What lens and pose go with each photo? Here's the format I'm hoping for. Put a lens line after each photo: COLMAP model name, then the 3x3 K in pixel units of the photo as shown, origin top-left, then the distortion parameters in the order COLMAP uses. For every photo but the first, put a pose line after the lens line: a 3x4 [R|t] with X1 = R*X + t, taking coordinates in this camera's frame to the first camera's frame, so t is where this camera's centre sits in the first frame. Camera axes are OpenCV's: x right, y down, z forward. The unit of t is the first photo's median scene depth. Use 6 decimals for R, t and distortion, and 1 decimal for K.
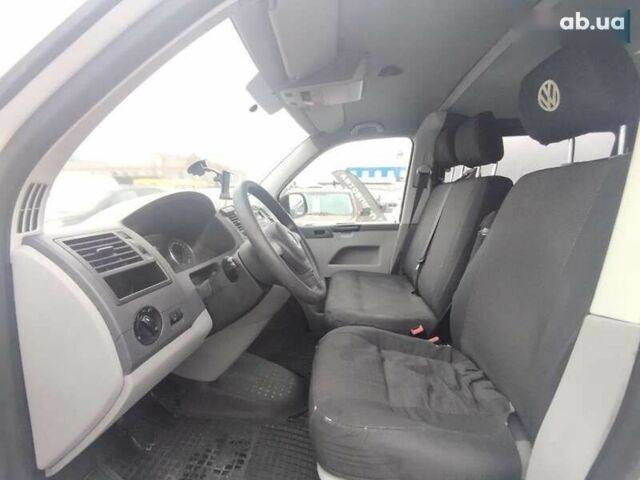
lens RADIAL K [[291.5, 0, 322.4], [0, 291.5, 247.3], [0, 0, 1]] dist [0.000494, -0.000202]
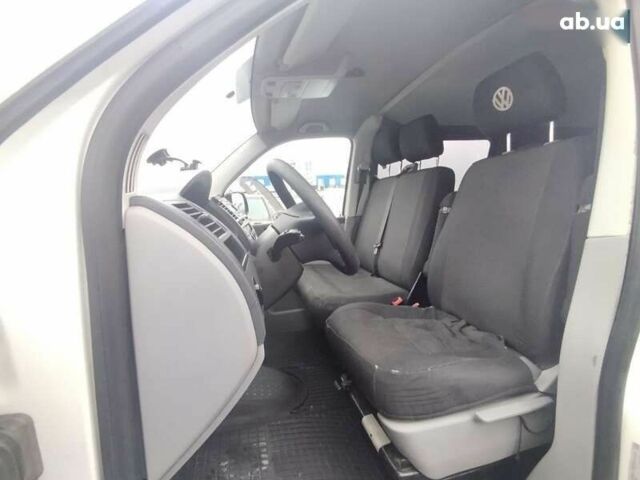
lens RADIAL K [[291.5, 0, 322.4], [0, 291.5, 247.3], [0, 0, 1]] dist [0.000494, -0.000202]
pose [[0.939480, -0.081745, 0.332710, -0.313810], [0.091311, 0.995735, -0.013191, 0.064918], [-0.330212, 0.042773, 0.942937, 0.020927]]
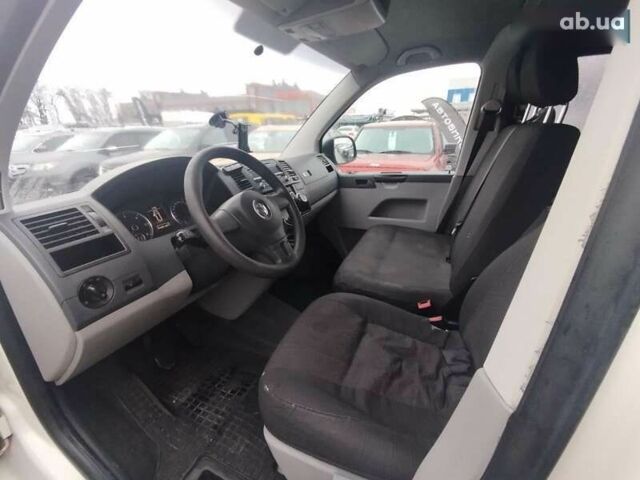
lens RADIAL K [[291.5, 0, 322.4], [0, 291.5, 247.3], [0, 0, 1]] dist [0.000494, -0.000202]
pose [[0.957338, 0.091343, -0.274153, 0.260127], [-0.029985, 0.975006, 0.220147, -0.087373], [0.287409, -0.202535, 0.936149, 0.087482]]
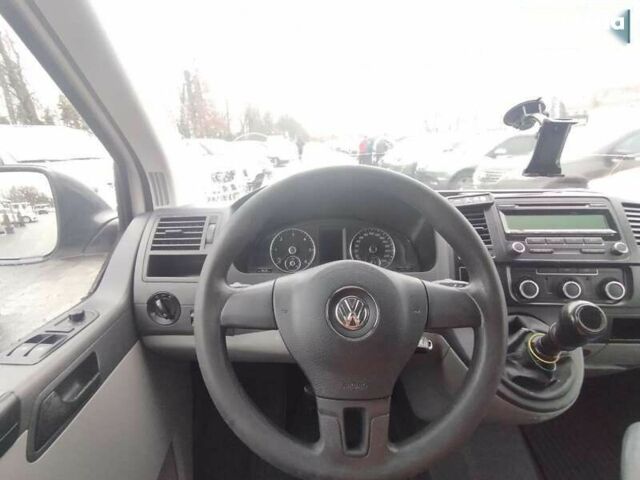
lens RADIAL K [[291.5, 0, 322.4], [0, 291.5, 247.3], [0, 0, 1]] dist [0.000494, -0.000202]
pose [[0.038449, 0.348760, -0.936423, 0.163636], [-0.153224, 0.928091, 0.339366, -0.182803], [0.987443, 0.130434, 0.089123, 0.655607]]
